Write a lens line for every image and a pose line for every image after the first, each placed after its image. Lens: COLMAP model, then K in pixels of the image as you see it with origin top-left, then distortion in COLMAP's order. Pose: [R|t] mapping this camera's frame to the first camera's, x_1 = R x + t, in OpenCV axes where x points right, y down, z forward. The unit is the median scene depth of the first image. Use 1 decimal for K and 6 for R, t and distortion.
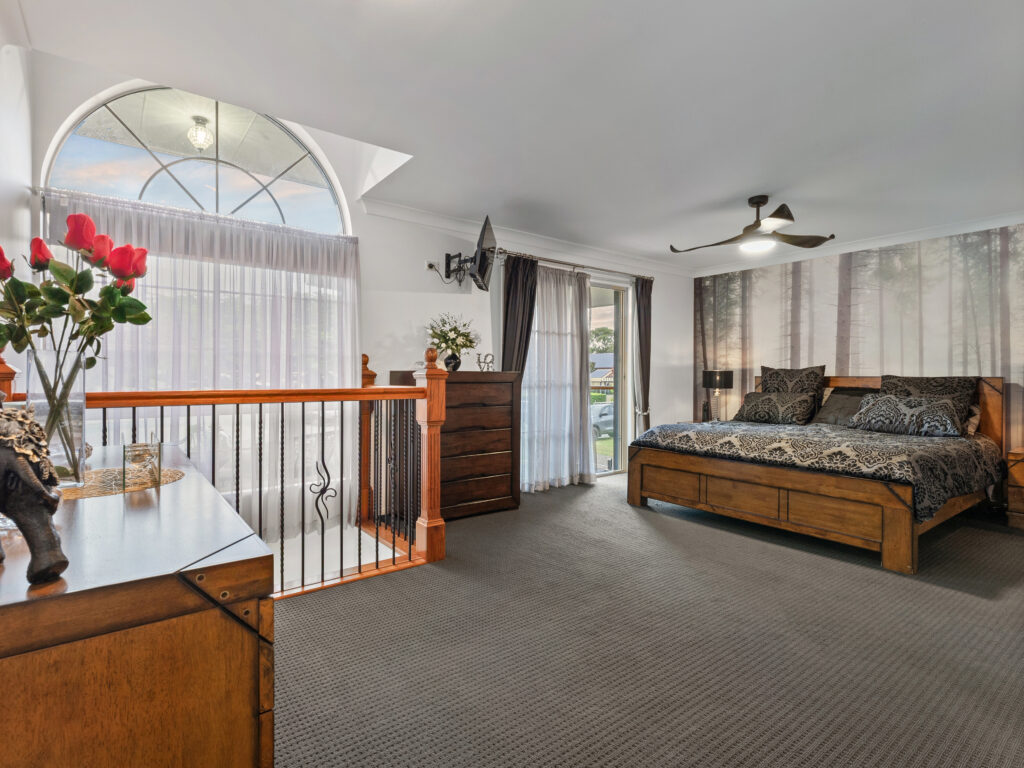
lens RADIAL K [[468.5, 0, 511.2], [0, 468.5, 369.2], [0, 0, 1]] dist [-0.001384, 0.000672]
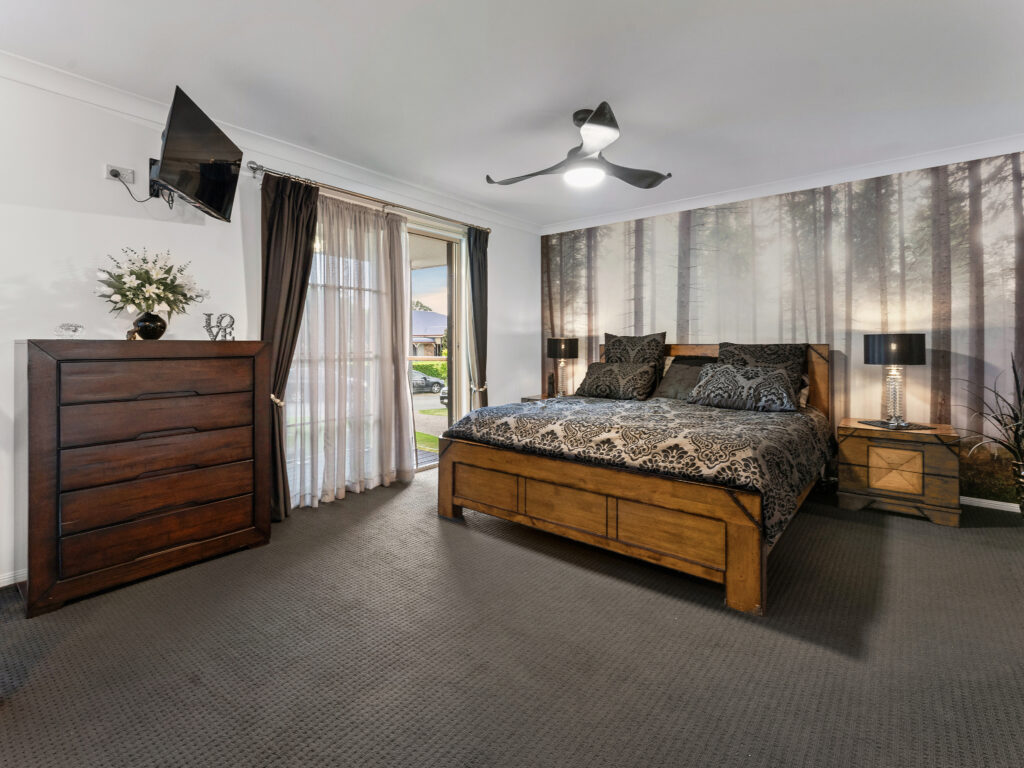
lens RADIAL K [[505.8, 0, 513.6], [0, 505.8, 332.5], [0, 0, 1]] dist [-0.002266, -0.000097]
pose [[0.958677, 0.000021, 0.284497, 0.142172], [0.002910, 0.999947, -0.009879, 0.001725], [-0.284482, 0.010299, 0.958626, 0.189961]]
